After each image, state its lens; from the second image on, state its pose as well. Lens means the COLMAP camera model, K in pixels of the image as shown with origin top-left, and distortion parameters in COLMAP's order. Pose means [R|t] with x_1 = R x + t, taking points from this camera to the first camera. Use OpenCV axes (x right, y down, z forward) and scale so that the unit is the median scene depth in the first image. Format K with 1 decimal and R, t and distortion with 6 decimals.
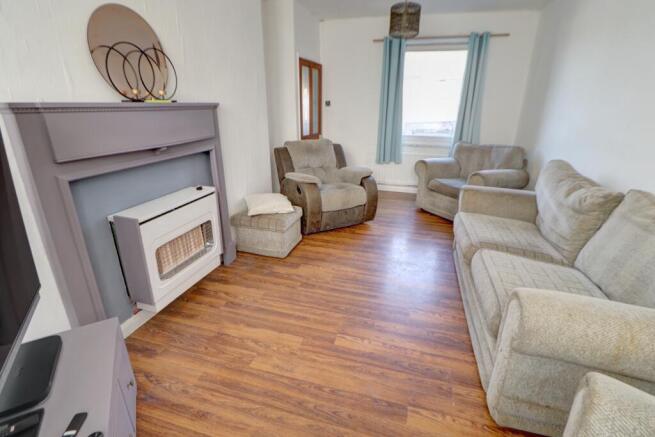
lens RADIAL K [[306.2, 0, 327.5], [0, 306.2, 218.5], [0, 0, 1]] dist [-0.023124, -0.000684]
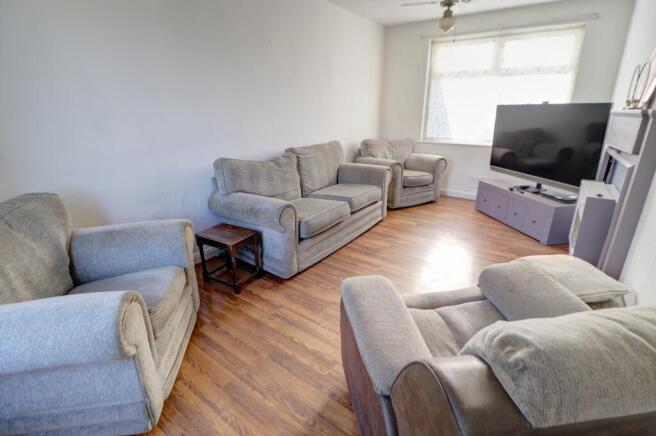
lens RADIAL K [[306.7, 0, 328.0], [0, 306.7, 218.0], [0, 0, 1]] dist [-0.023124, -0.000684]
pose [[-0.924599, -0.133491, 0.356786, 0.010317], [0.123057, 0.781714, 0.611375, -0.660016], [-0.360518, 0.609182, -0.706345, 1.823018]]
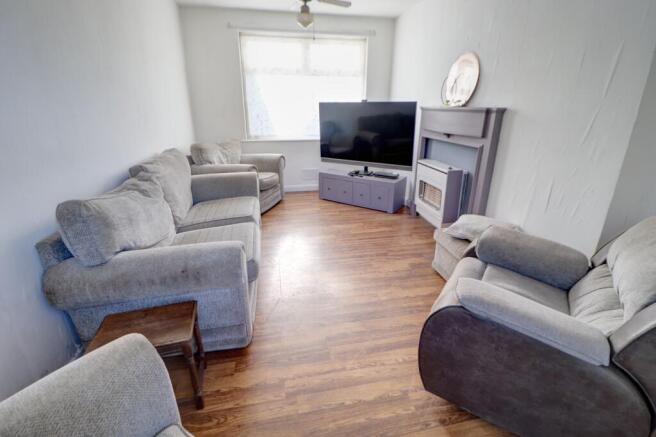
lens RADIAL K [[306.7, 0, 328.0], [0, 306.7, 218.5], [0, 0, 1]] dist [-0.023124, -0.000684]
pose [[-0.900614, 0.136369, -0.412671, 0.610660], [-0.160255, 0.778401, 0.606968, -0.598829], [0.403996, 0.612777, -0.679185, 1.649005]]
